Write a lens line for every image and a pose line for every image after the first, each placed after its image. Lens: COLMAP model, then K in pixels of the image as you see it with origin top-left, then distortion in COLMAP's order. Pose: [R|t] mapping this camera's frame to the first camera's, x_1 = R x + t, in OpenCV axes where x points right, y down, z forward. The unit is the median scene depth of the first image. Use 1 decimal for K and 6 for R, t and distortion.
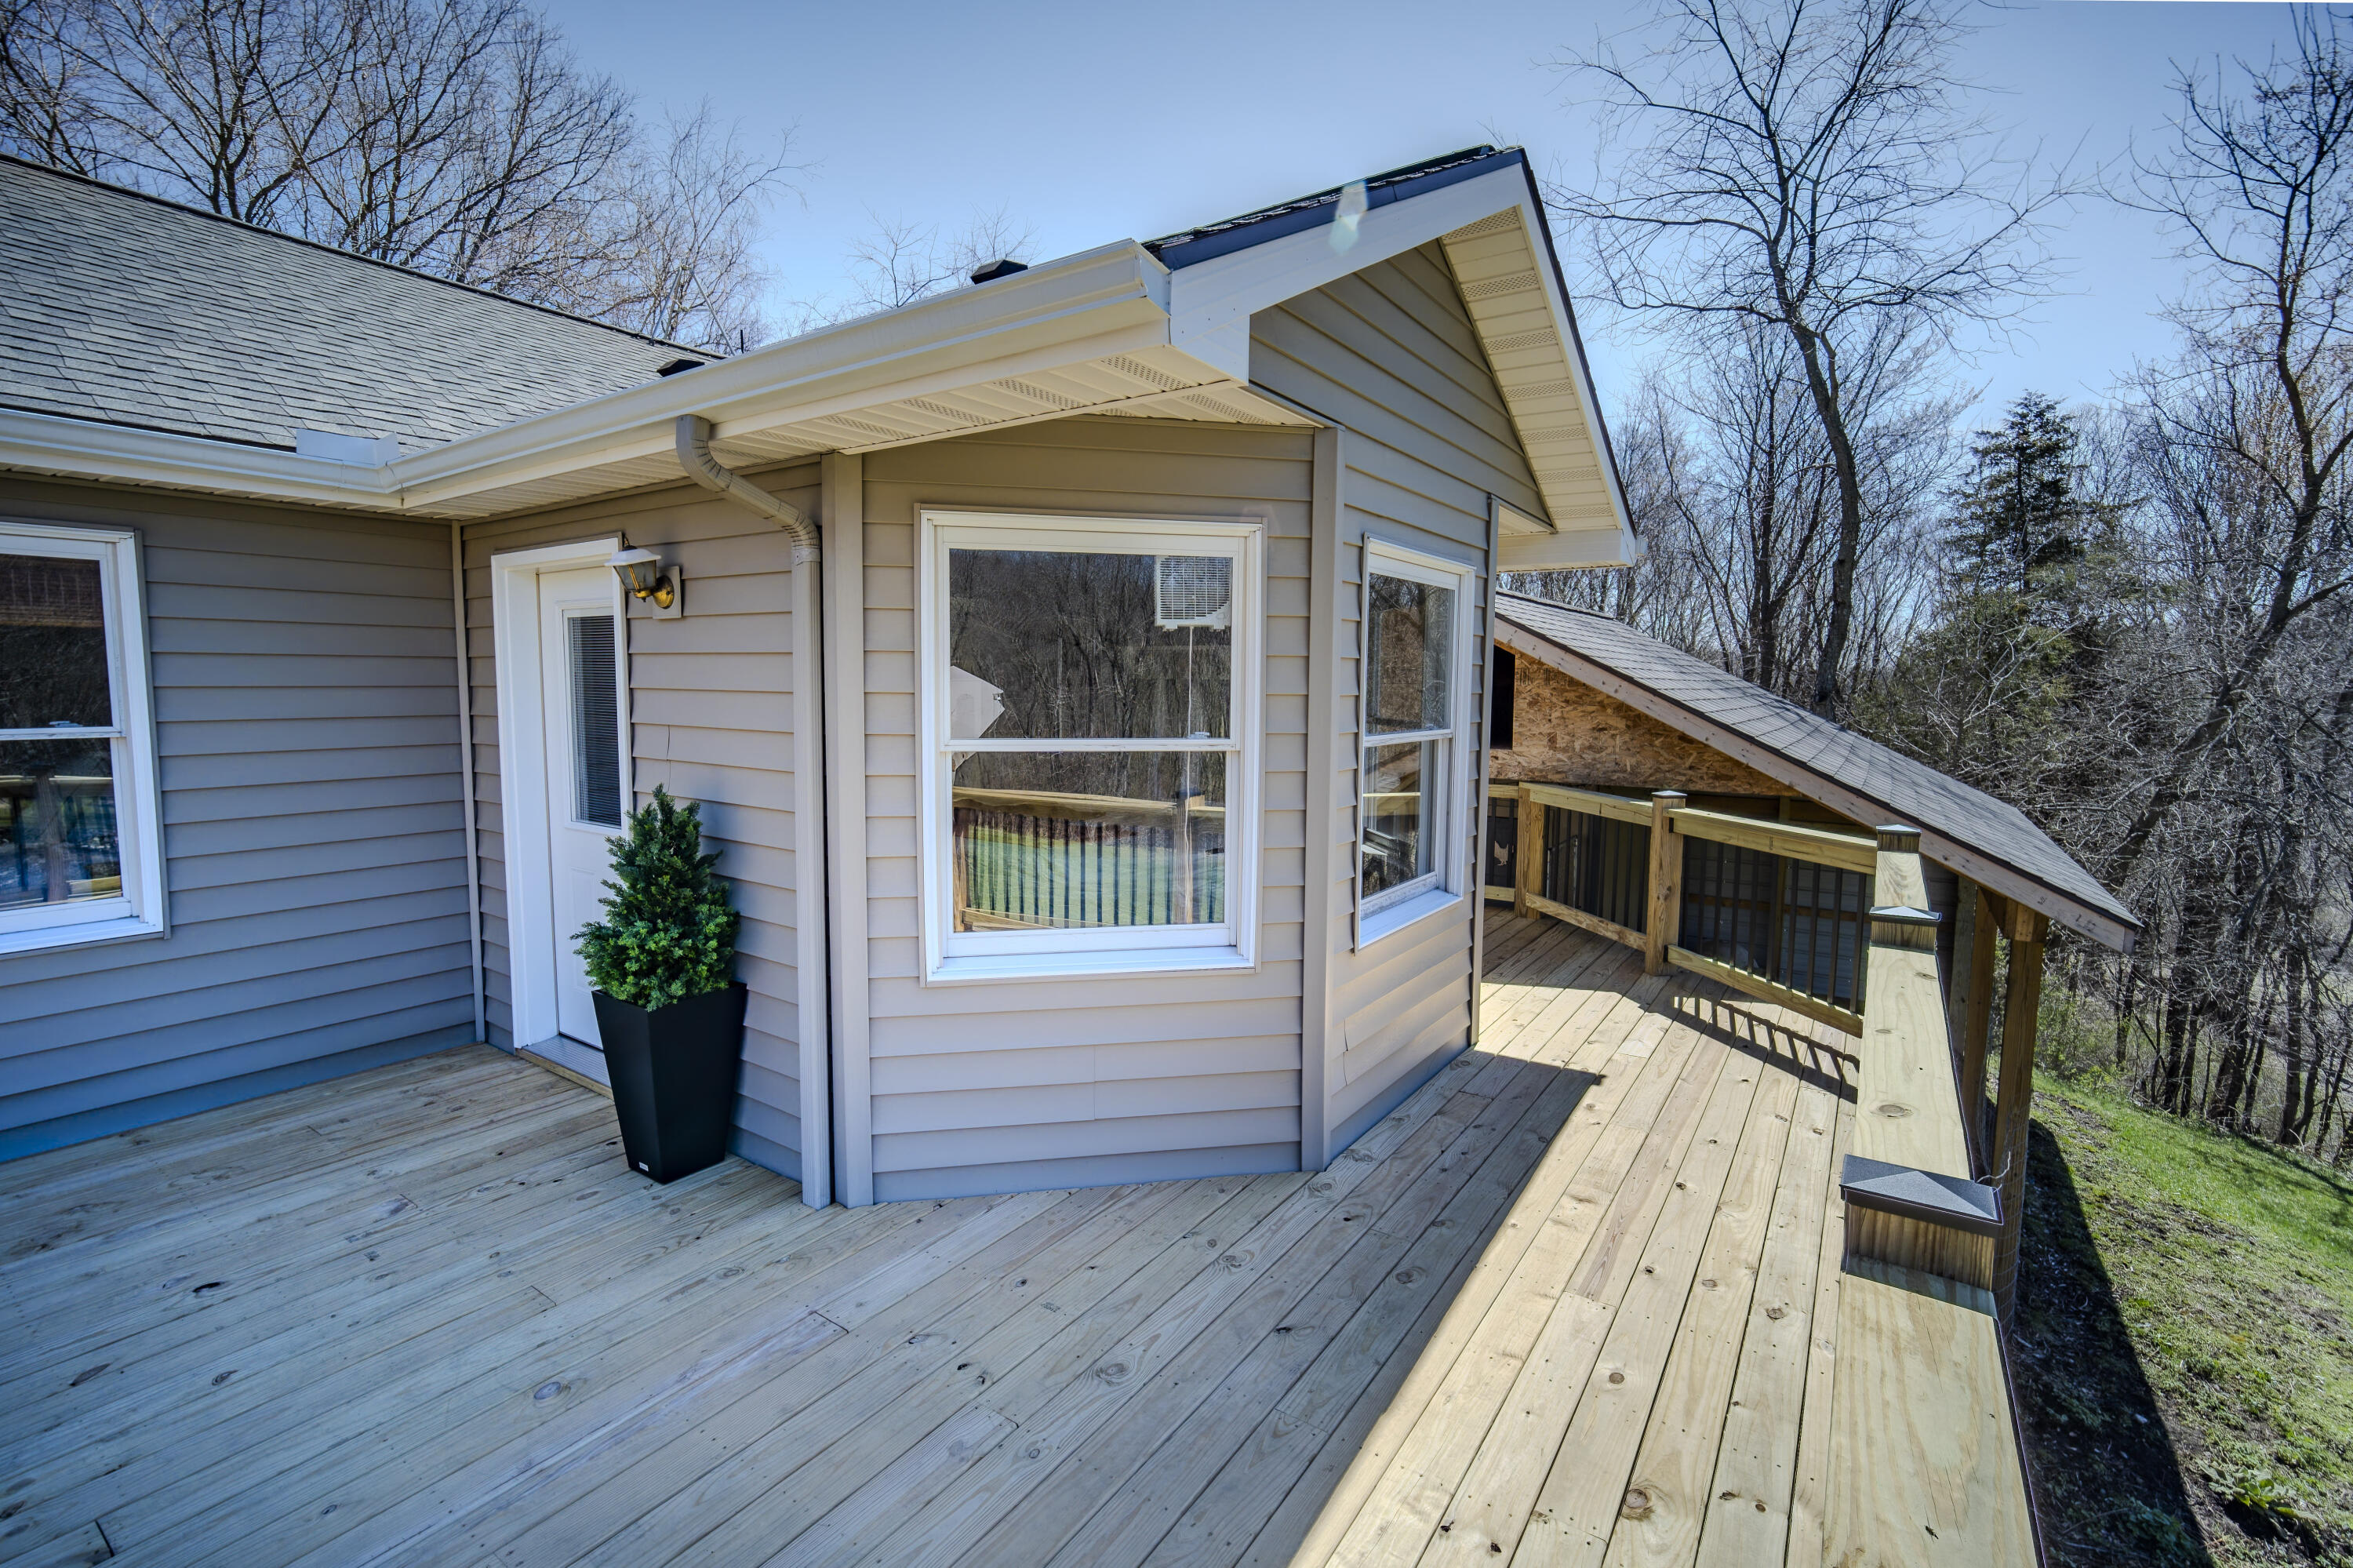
lens RADIAL K [[1023.9, 0, 1175.0], [0, 1023.9, 802.3], [0, 0, 1]] dist [0.027552, 0.000090]
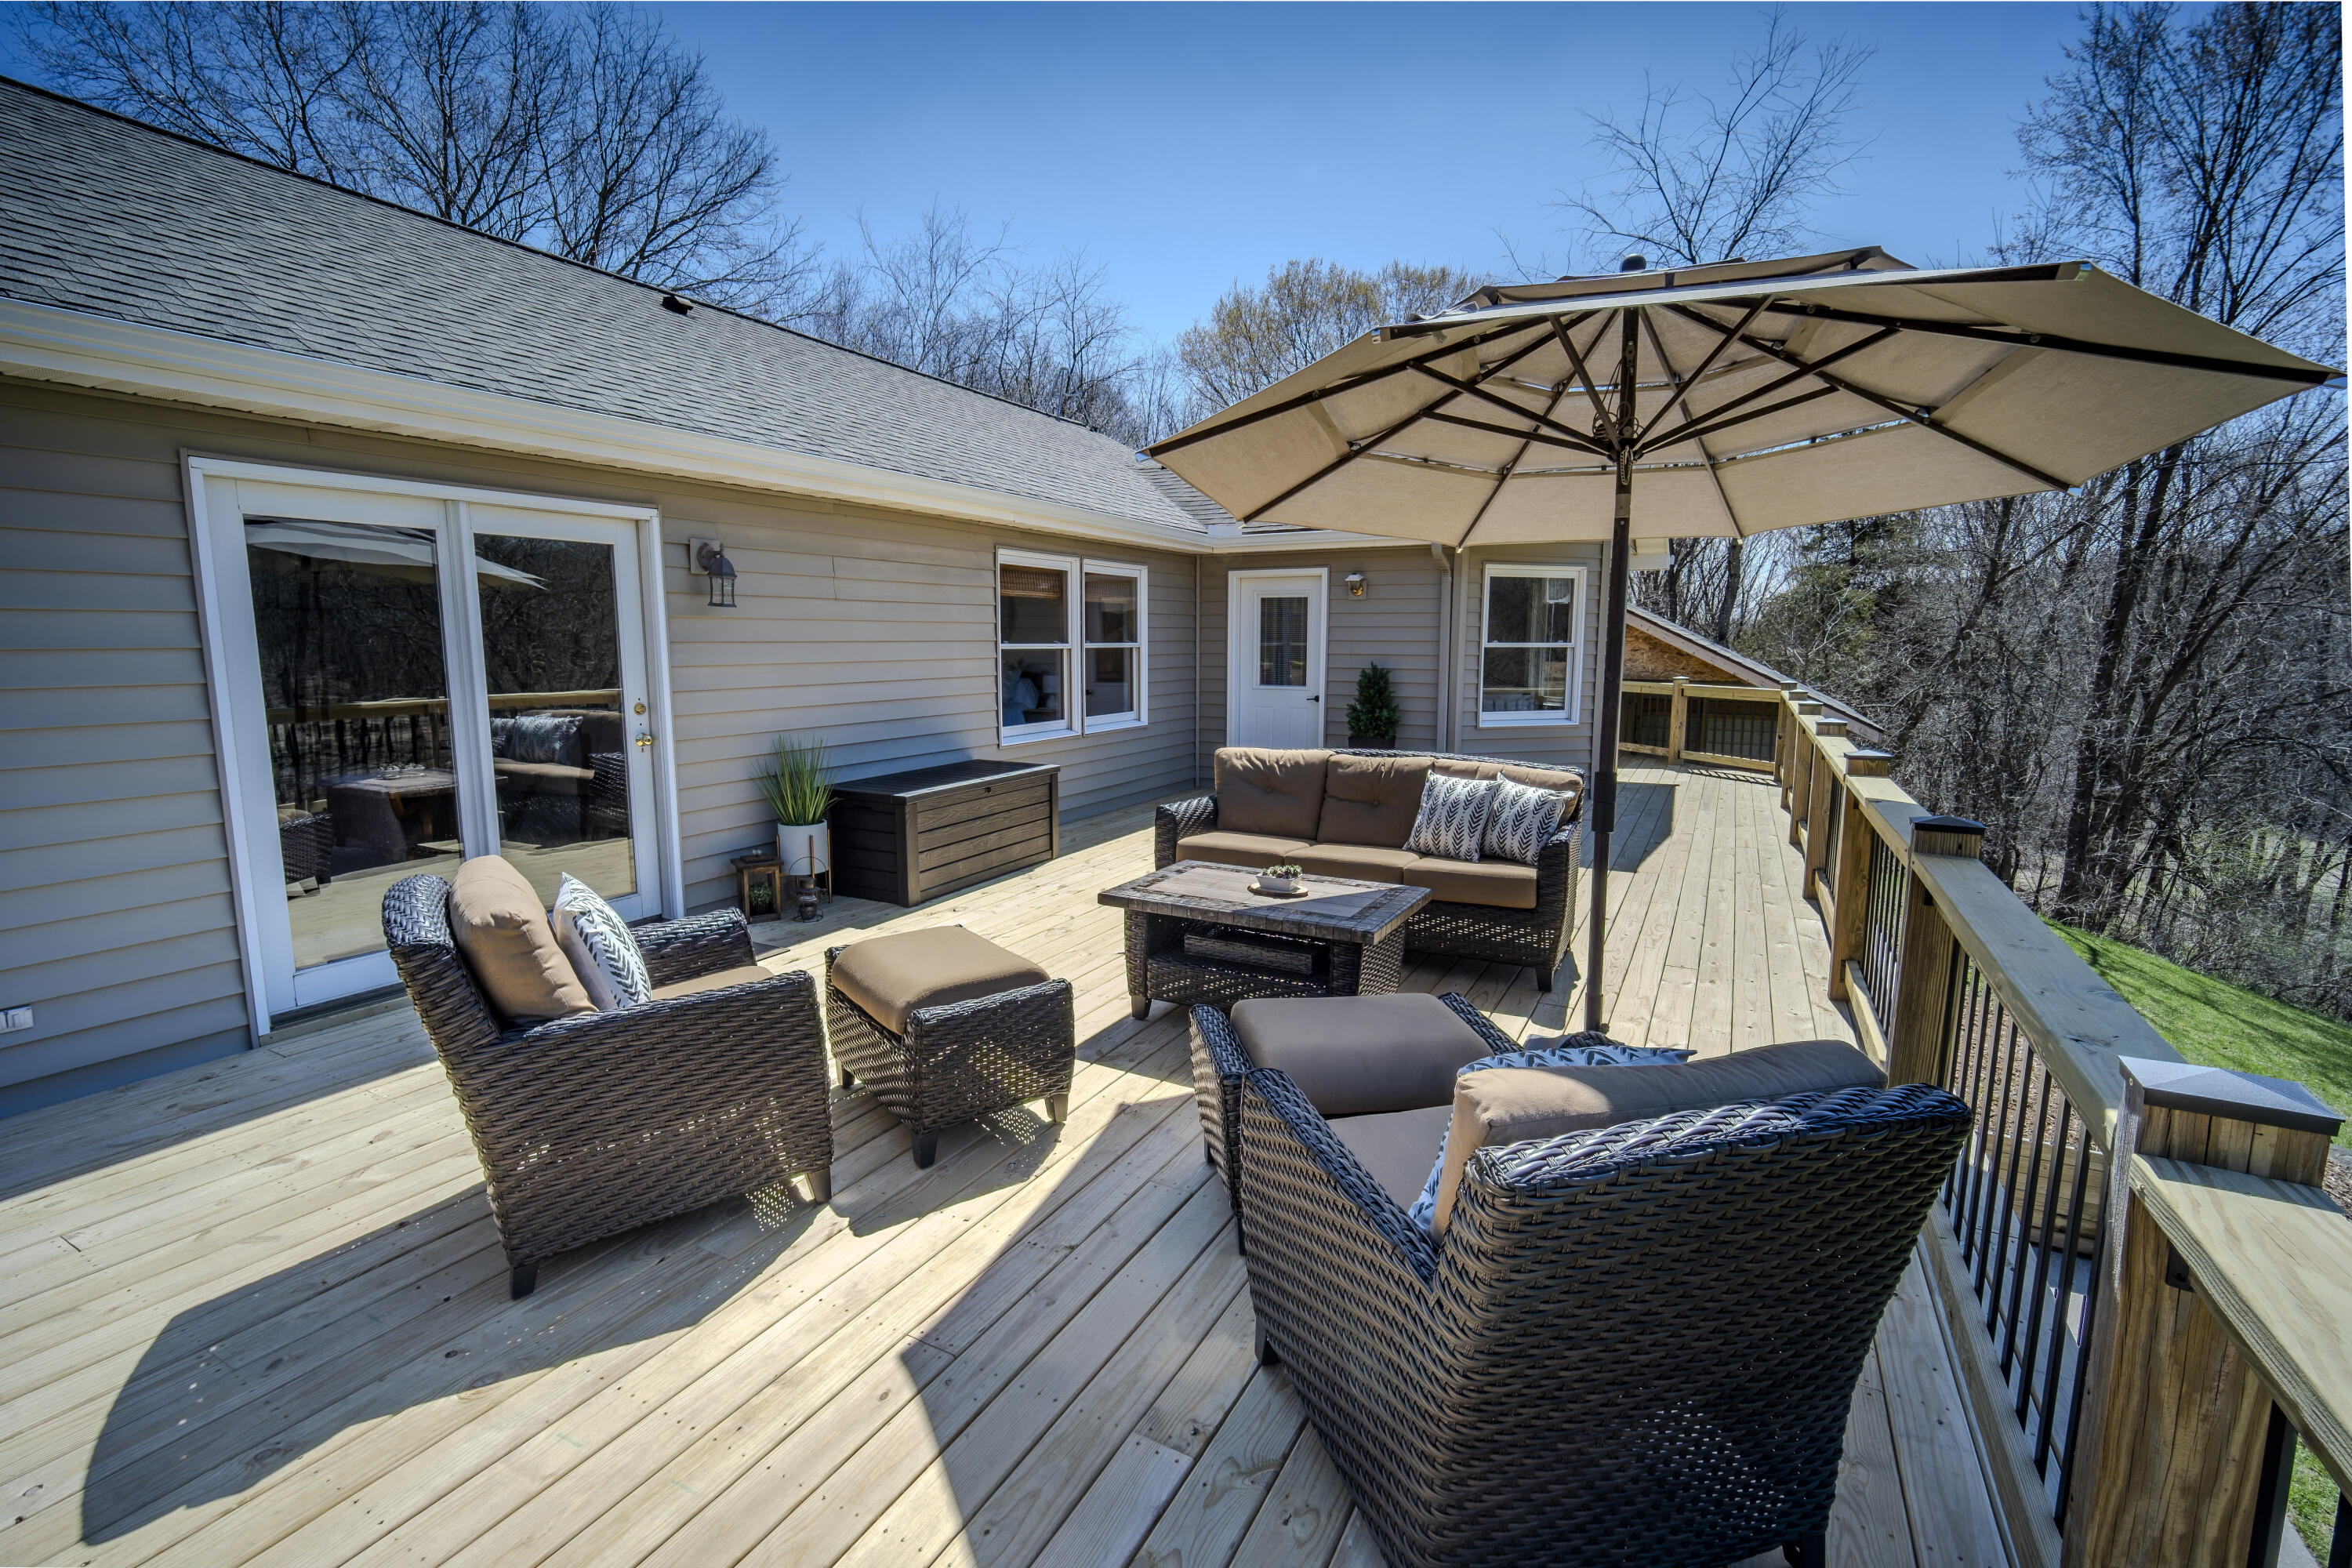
lens RADIAL K [[1046.2, 0, 1176.0], [0, 1046.2, 784.0], [0, 0, 1]] dist [0.082376, -0.000077]
pose [[0.992544, -0.013939, 0.121090, -0.428666], [0.010720, 0.999573, 0.027196, 0.072680], [-0.121417, -0.025695, 0.992269, -0.549674]]
